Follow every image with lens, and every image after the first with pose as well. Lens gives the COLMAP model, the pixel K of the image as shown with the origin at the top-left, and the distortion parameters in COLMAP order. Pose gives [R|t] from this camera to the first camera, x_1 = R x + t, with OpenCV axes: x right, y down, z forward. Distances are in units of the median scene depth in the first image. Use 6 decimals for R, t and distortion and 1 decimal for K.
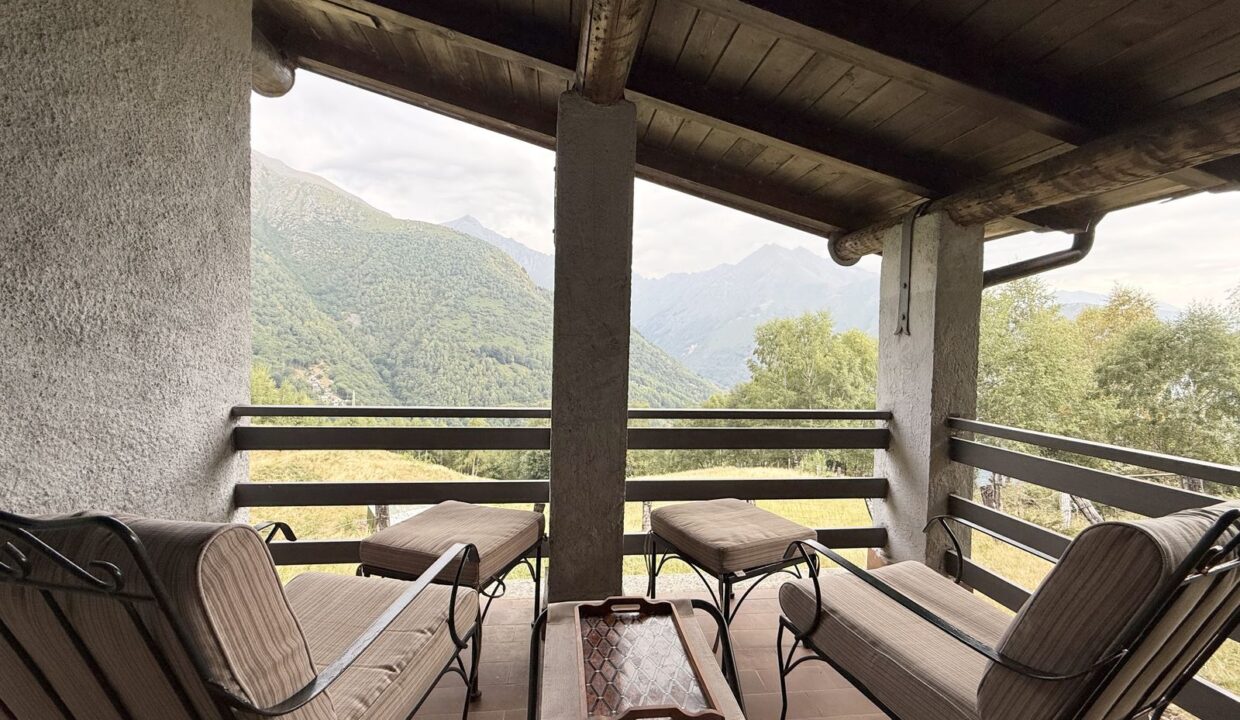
lens RADIAL K [[494.5, 0, 615.5], [0, 494.5, 361.5], [0, 0, 1]] dist [-0.001646, 0.000533]
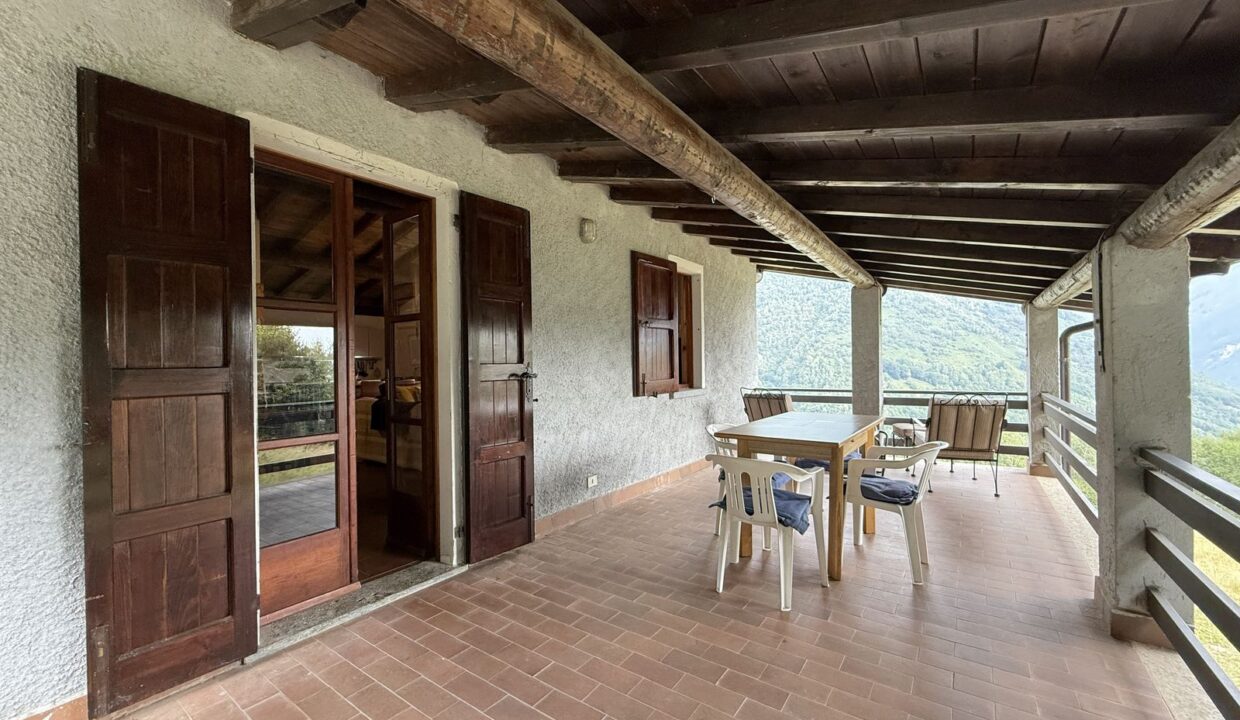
lens RADIAL K [[494.5, 0, 623.8], [0, 494.5, 361.3], [0, 0, 1]] dist [-0.001646, 0.000533]
pose [[0.746490, -0.037081, -0.664363, 0.123055], [0.014983, 0.999130, -0.038932, 0.003630], [0.665228, 0.019108, 0.746396, -0.312088]]
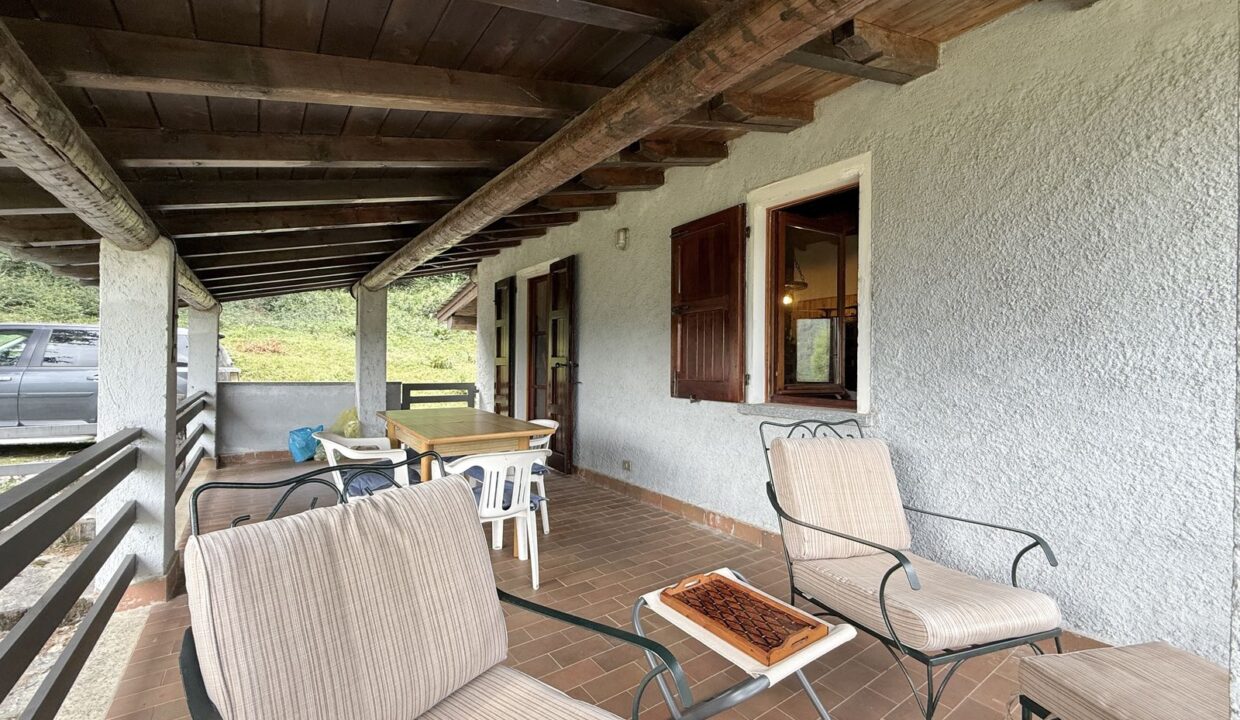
lens RADIAL K [[494.5, 0, 617.0], [0, 494.5, 363.7], [0, 0, 1]] dist [-0.001646, 0.000533]
pose [[-0.872772, -0.038986, -0.486568, 0.077504], [-0.048771, 0.998782, 0.007454, -0.004711], [0.485685, 0.030236, -0.873611, 0.153136]]
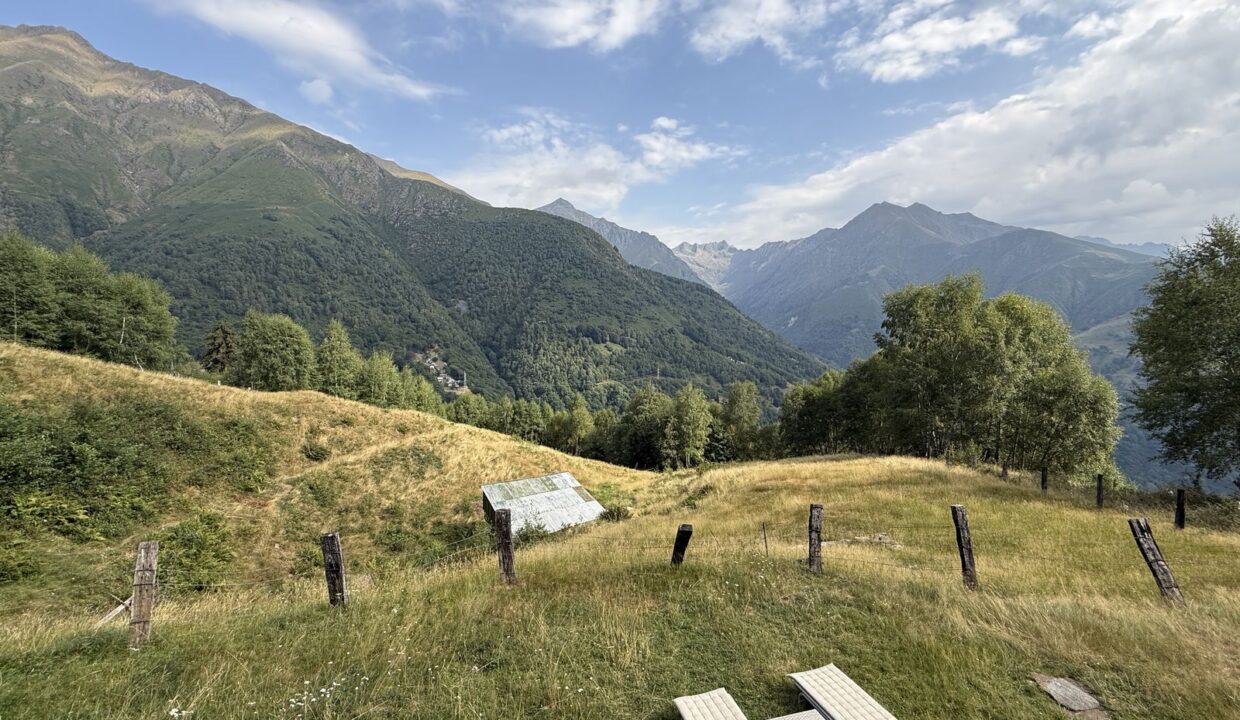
lens RADIAL K [[494.5, 0, 615.5], [0, 494.5, 361.6], [0, 0, 1]] dist [-0.001646, 0.000533]
pose [[0.981795, -0.020742, -0.188807, -0.002778], [0.029441, 0.998624, 0.043387, -0.000690], [0.187647, -0.048156, 0.981055, 0.005139]]
